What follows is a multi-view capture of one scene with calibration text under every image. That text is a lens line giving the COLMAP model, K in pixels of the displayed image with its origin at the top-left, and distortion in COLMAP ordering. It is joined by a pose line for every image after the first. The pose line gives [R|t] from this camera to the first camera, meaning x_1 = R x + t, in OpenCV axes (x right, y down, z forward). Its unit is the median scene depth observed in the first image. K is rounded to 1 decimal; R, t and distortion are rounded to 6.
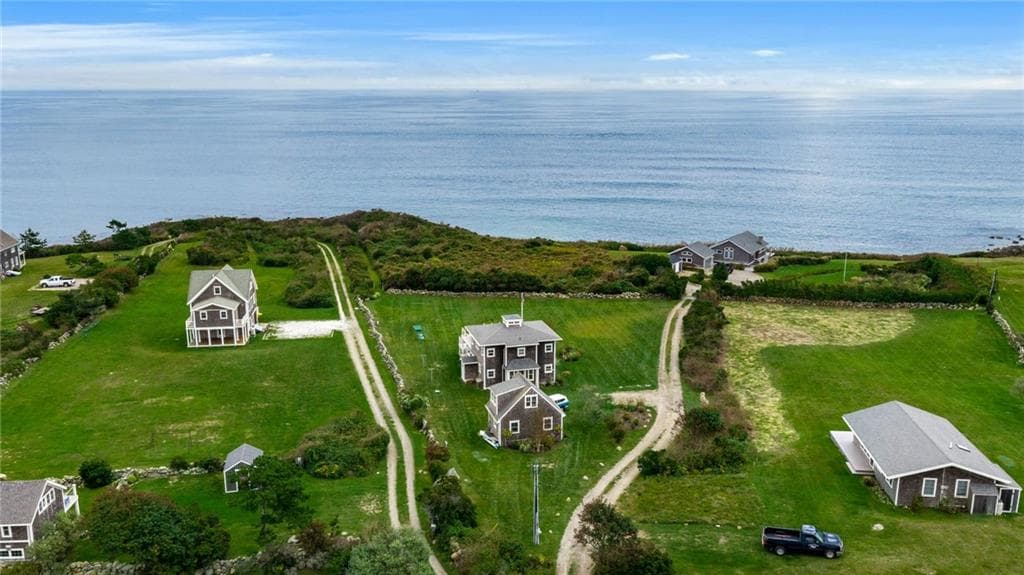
lens RADIAL K [[845.5, 0, 519.0], [0, 845.5, 291.7], [0, 0, 1]] dist [0.009150, -0.027865]
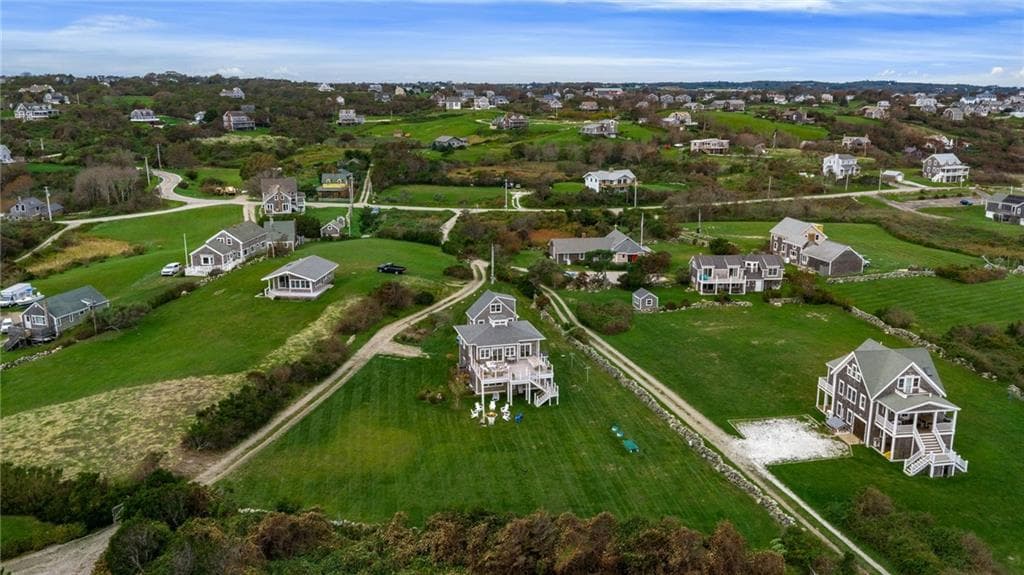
lens RADIAL K [[845.5, 0, 516.9], [0, 845.5, 287.3], [0, 0, 1]] dist [0.009150, -0.027865]
pose [[-0.999999, -0.000724, 0.001493, -0.028970], [0.000036, 0.889987, 0.455985, -0.428394], [-0.001659, 0.455985, -0.889986, 1.702960]]
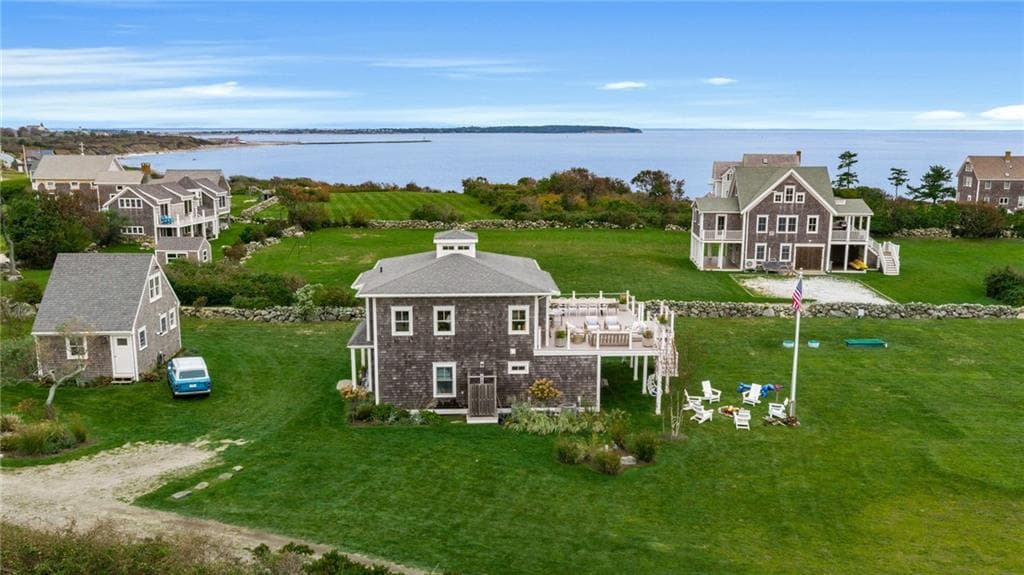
lens RADIAL K [[845.5, 0, 510.7], [0, 845.5, 291.7], [0, 0, 1]] dist [0.009150, -0.027865]
pose [[-0.211935, 0.184602, -0.959690, 0.335019], [-0.231795, 0.944481, 0.232865, -0.039472], [0.949397, 0.271803, -0.157379, 0.972502]]
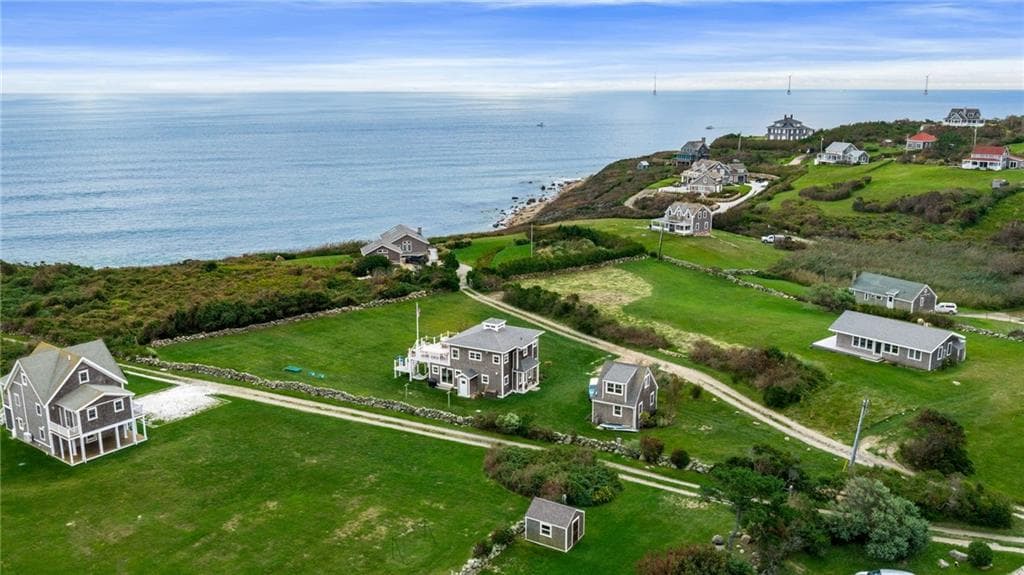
lens RADIAL K [[845.5, 0, 521.3], [0, 845.5, 285.2], [0, 0, 1]] dist [0.009150, -0.027865]
pose [[0.692257, -0.162880, 0.703029, -0.594705], [0.168205, 0.983782, 0.062297, -0.059421], [-0.701774, 0.075127, 0.708427, 0.249058]]
